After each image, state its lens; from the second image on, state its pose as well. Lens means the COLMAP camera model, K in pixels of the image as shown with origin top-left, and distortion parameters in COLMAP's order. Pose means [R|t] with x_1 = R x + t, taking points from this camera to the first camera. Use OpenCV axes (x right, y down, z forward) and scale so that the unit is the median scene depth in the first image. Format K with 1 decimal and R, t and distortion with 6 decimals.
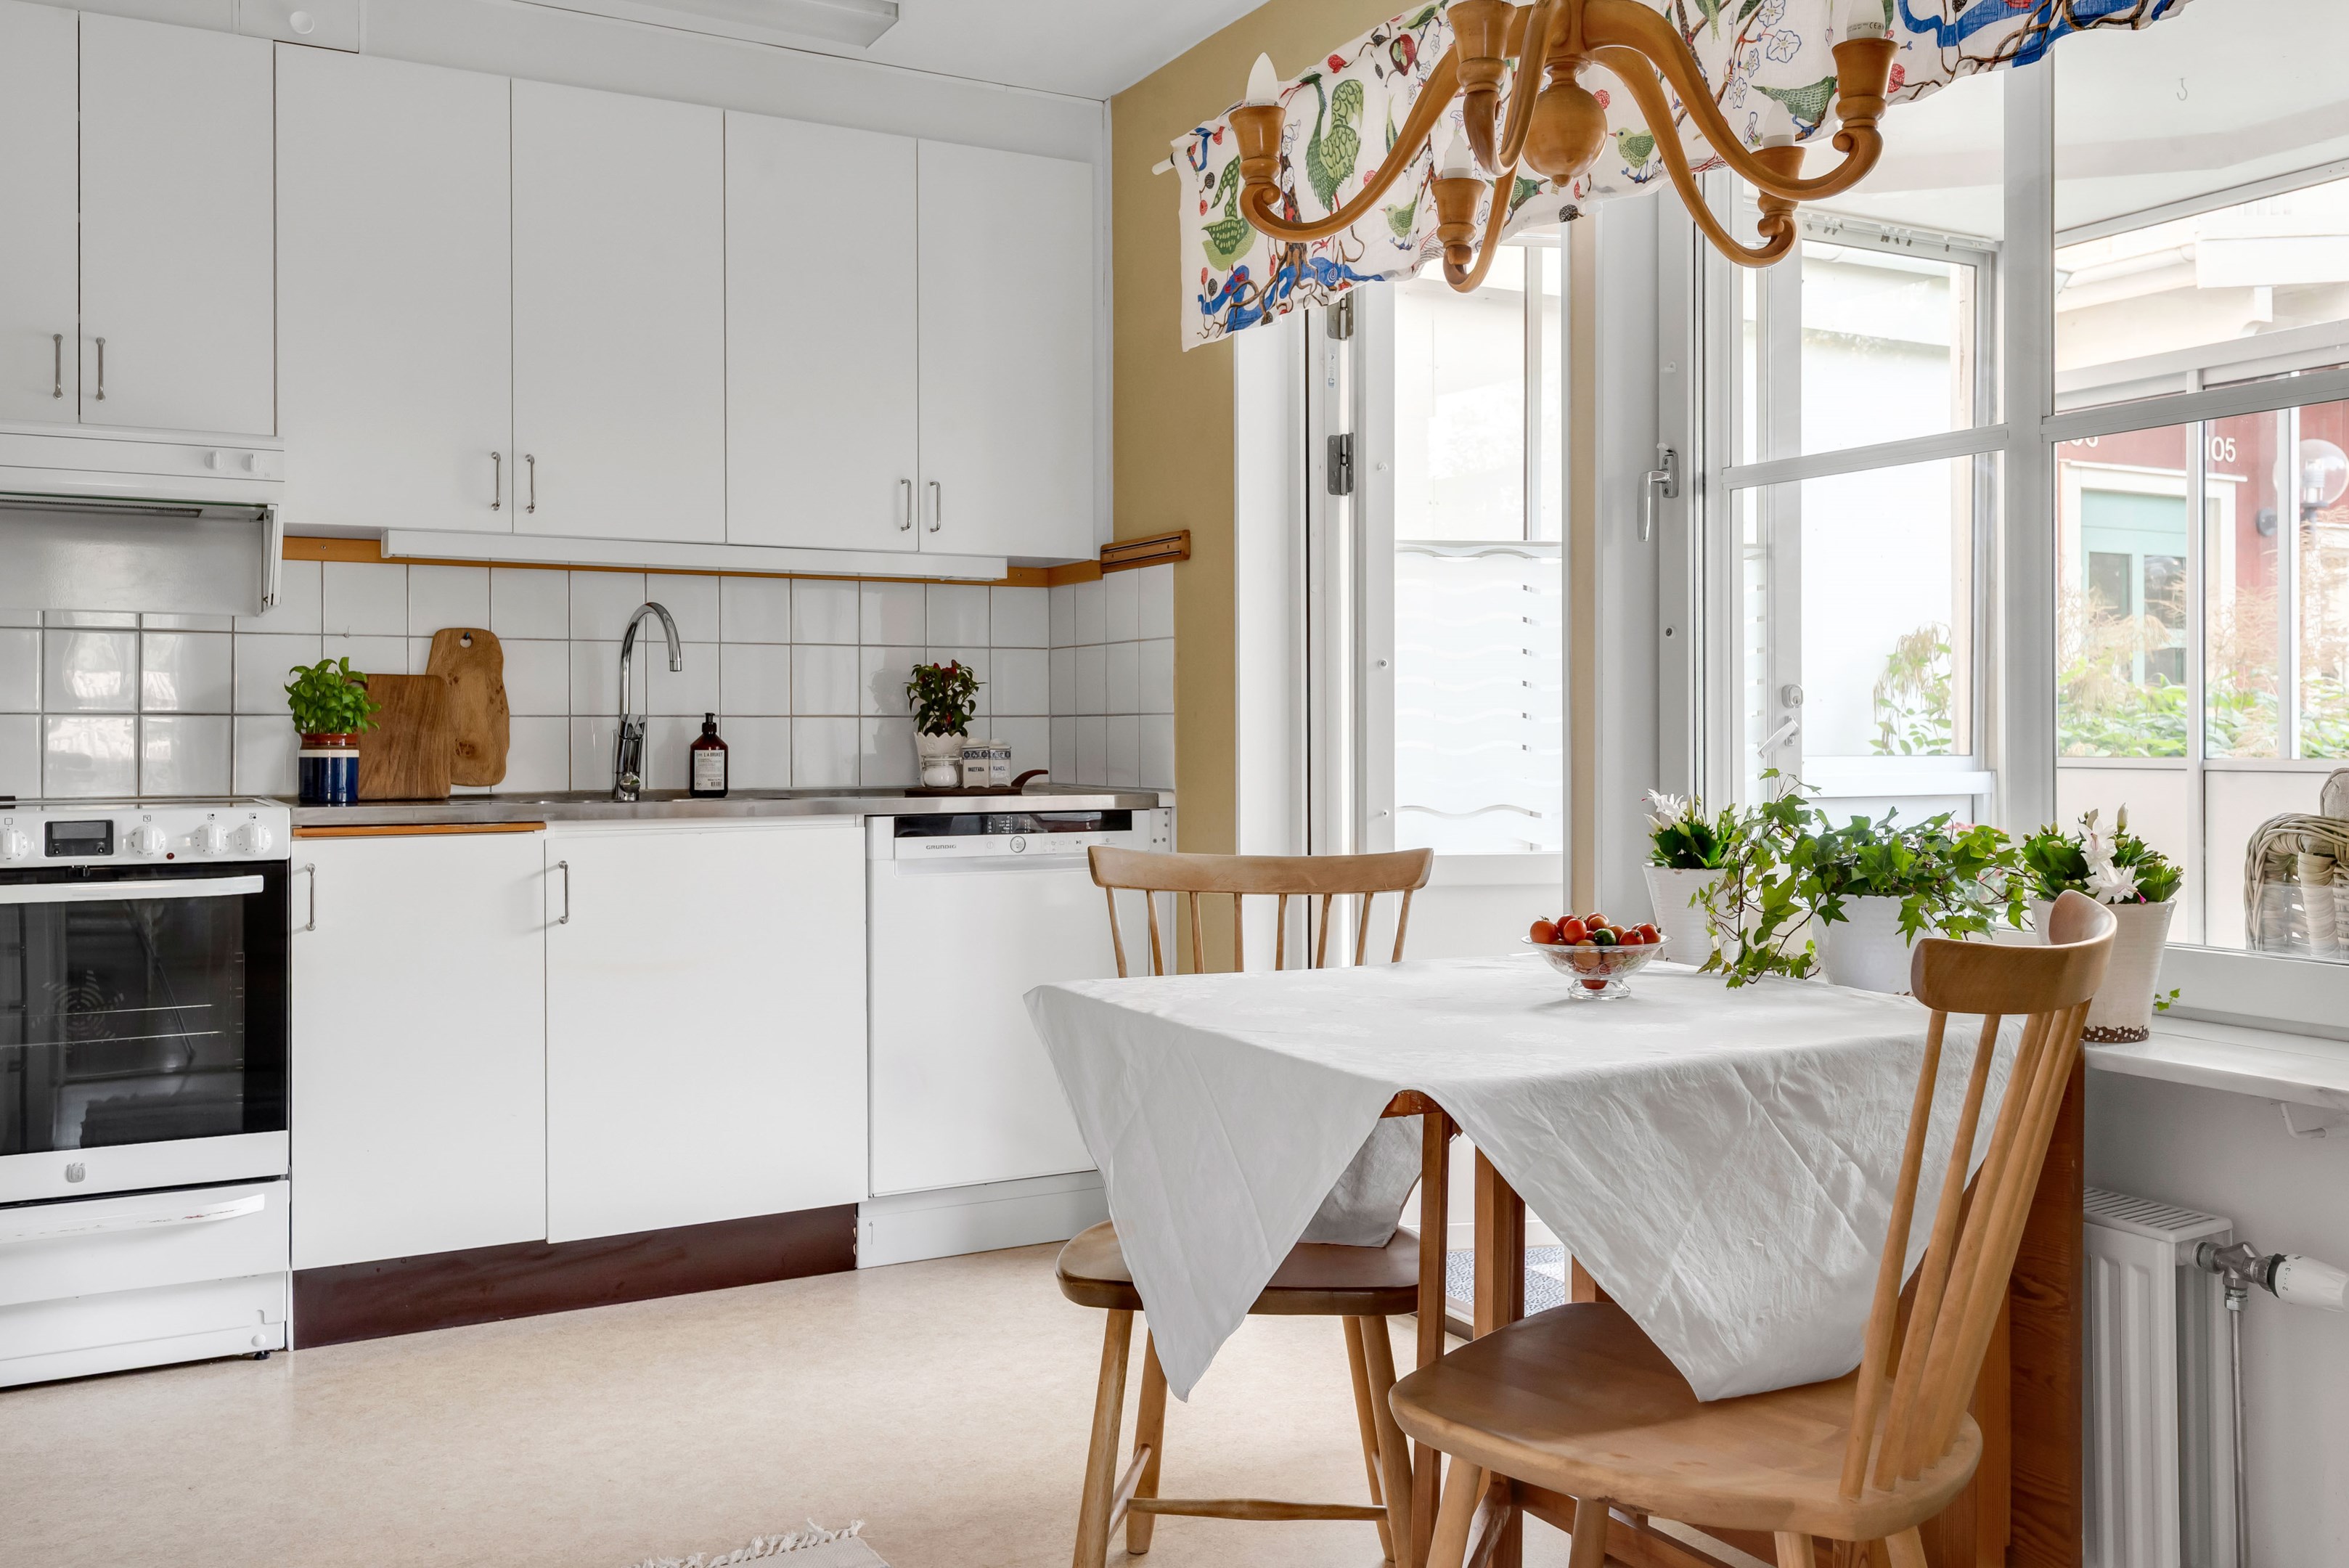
lens RADIAL K [[2021.5, 0, 1184.8], [0, 2021.5, 725.2], [0, 0, 1]] dist [0.040928, -0.039325]
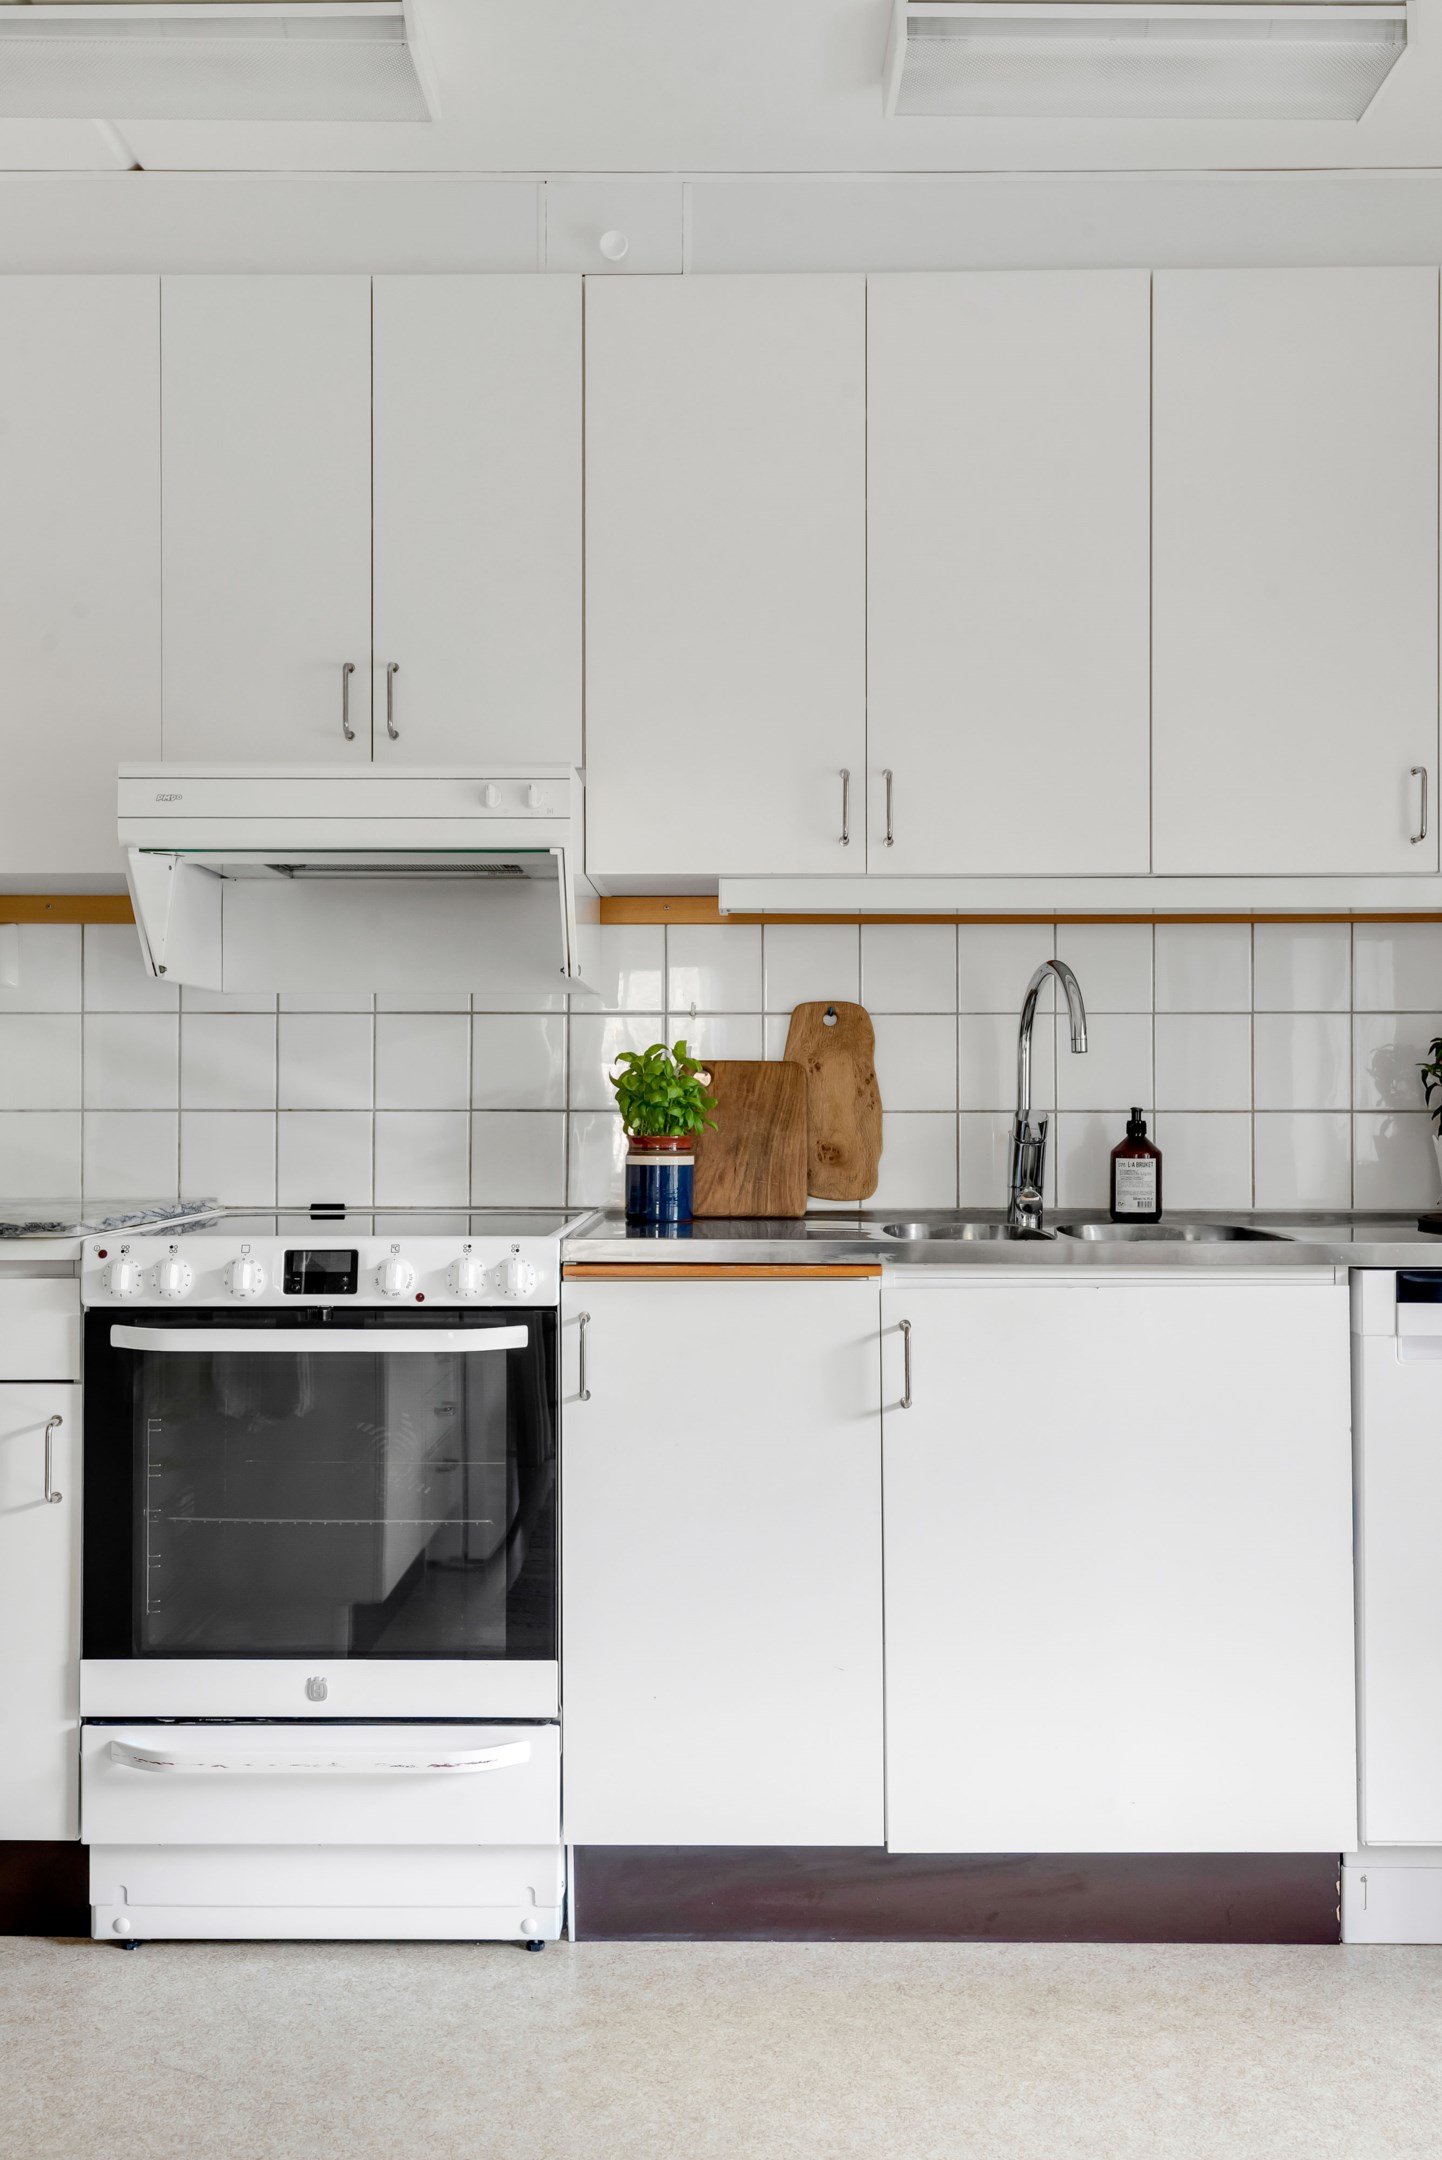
lens RADIAL K [[1829.1, 0, 717.3], [0, 1829.1, 1090.8], [0, 0, 1]] dist [0.026725, -0.011415]
pose [[0.870876, -0.000879, -0.491502, -0.046985], [0.000274, 0.999999, -0.001302, -0.013752], [0.491503, 0.001000, 0.870875, 0.410788]]
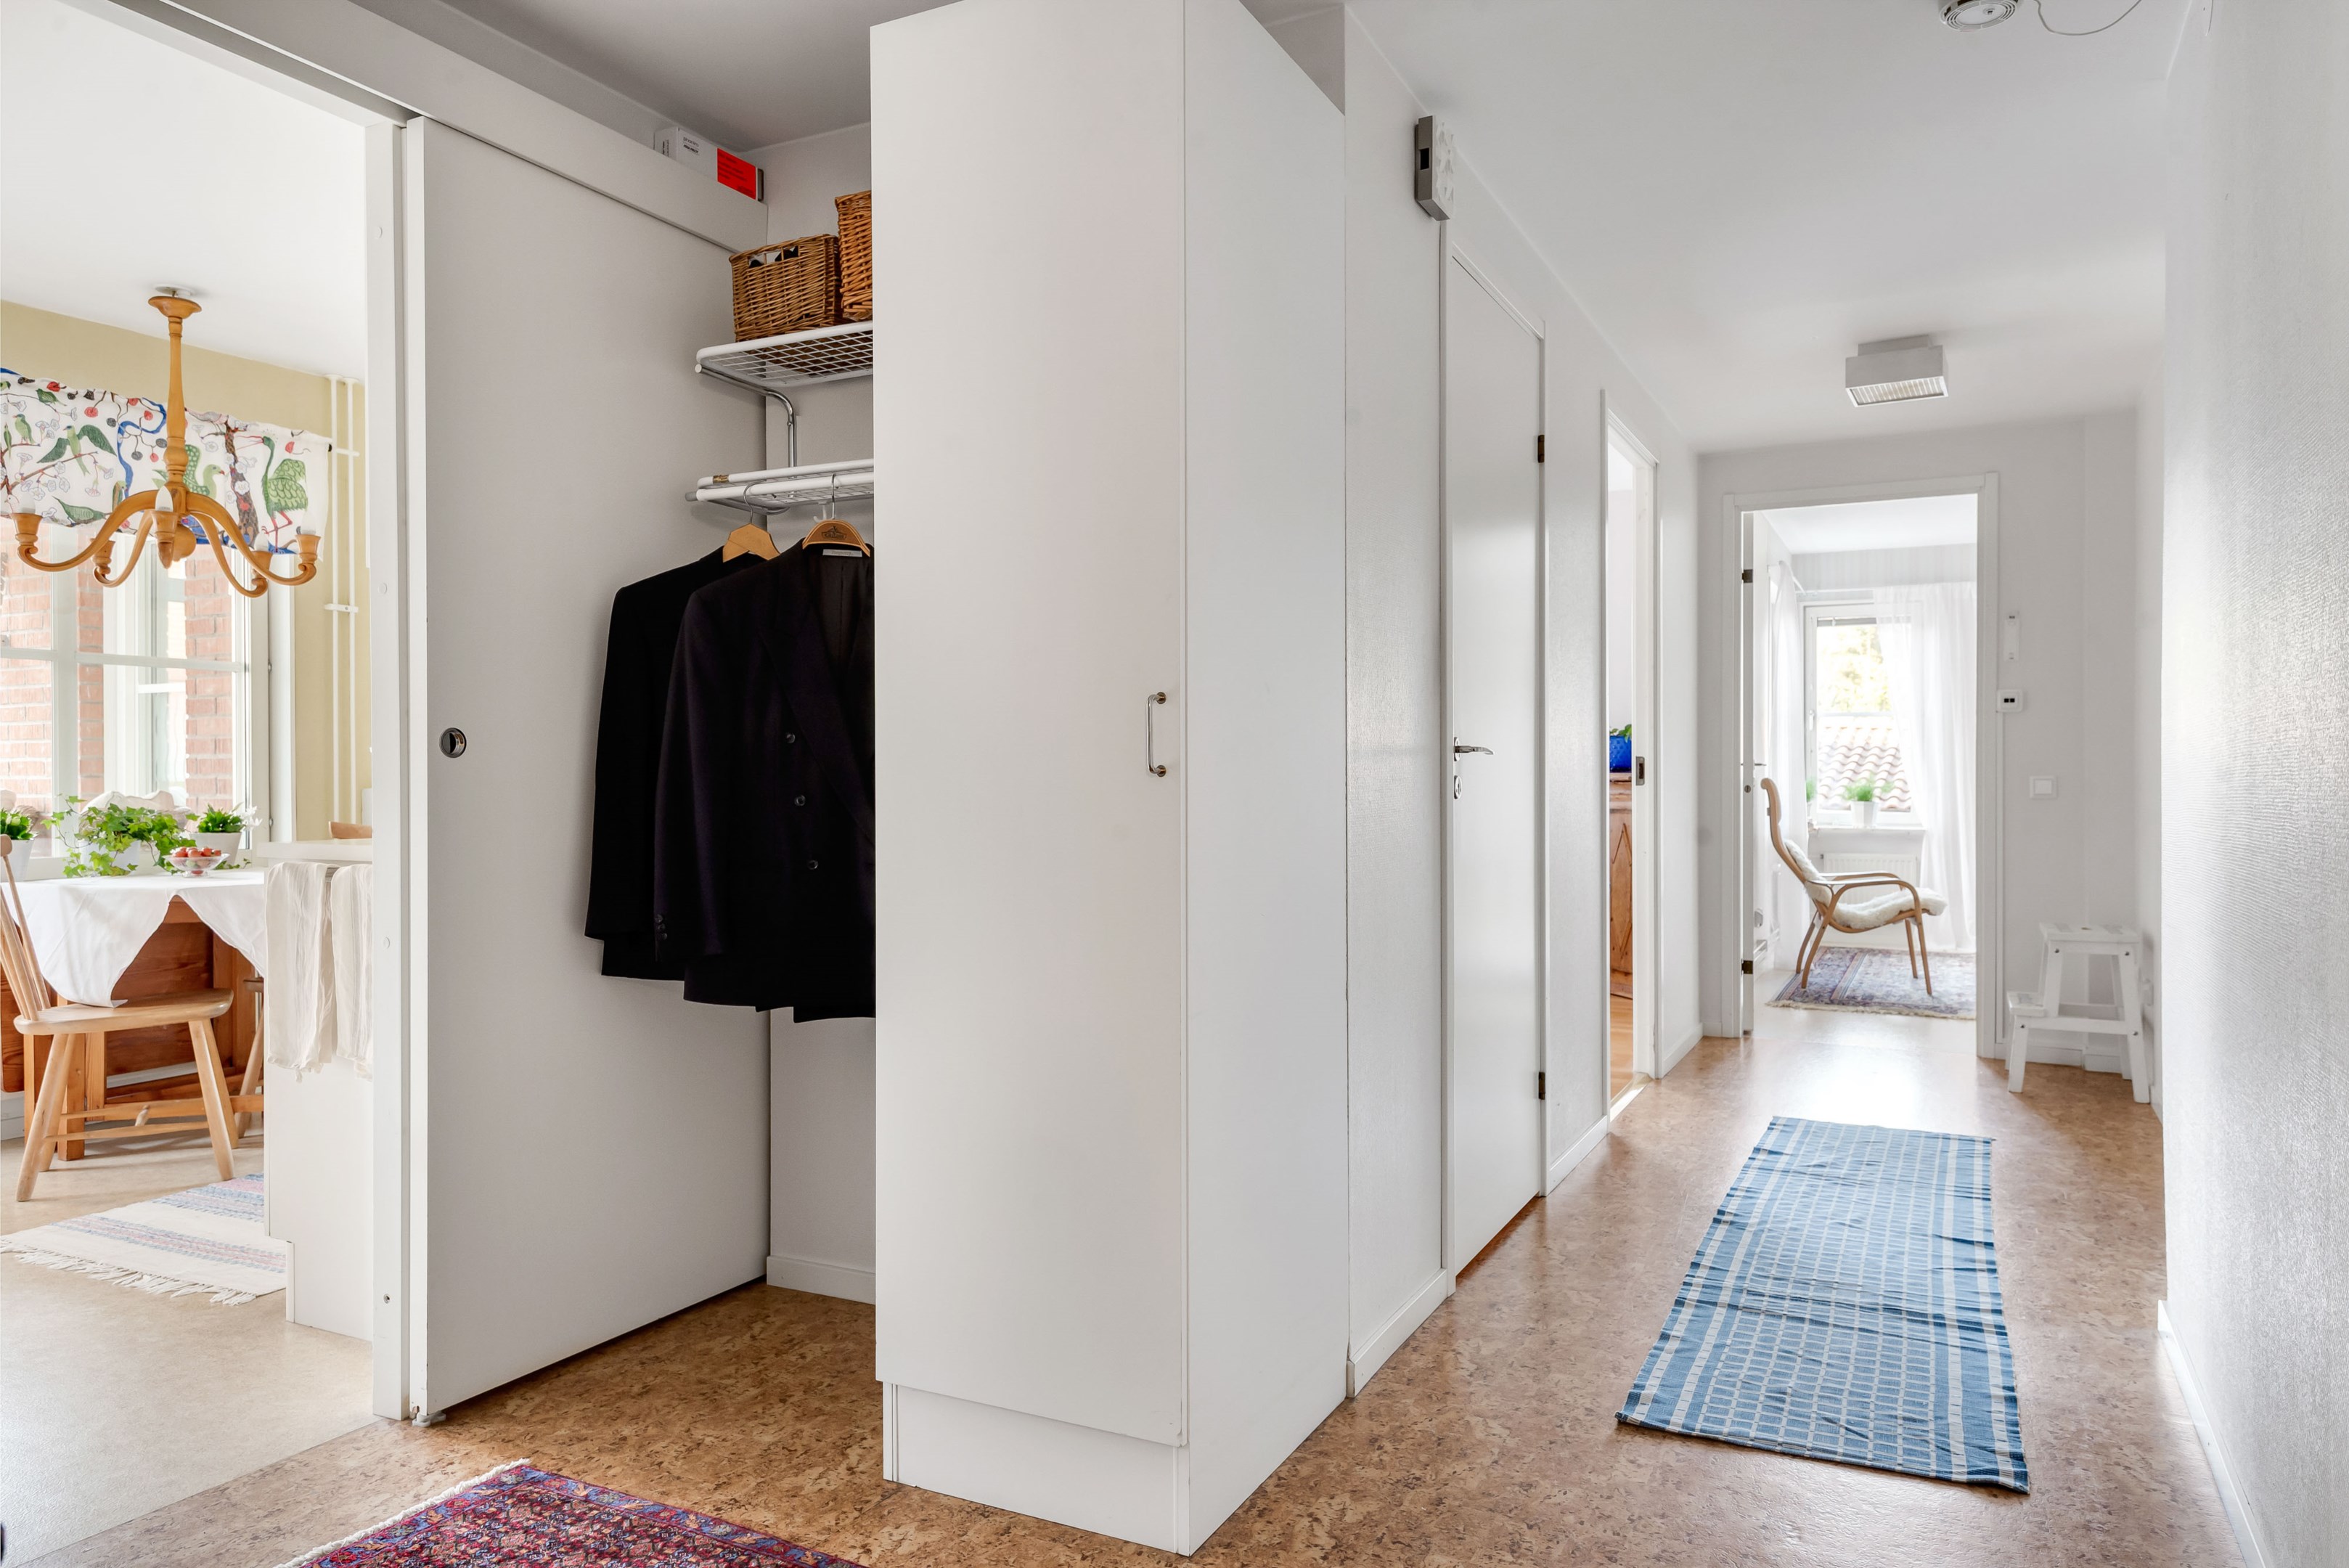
lens RADIAL K [[1512.4, 0, 1188.2], [0, 1512.4, 778.5], [0, 0, 1]] dist [0.049189, -0.034227]
pose [[-0.569778, 0.000154, 0.821799, -1.362796], [0.001227, 0.999999, 0.000663, 0.002964], [-0.821798, 0.001386, -0.569777, 0.681713]]
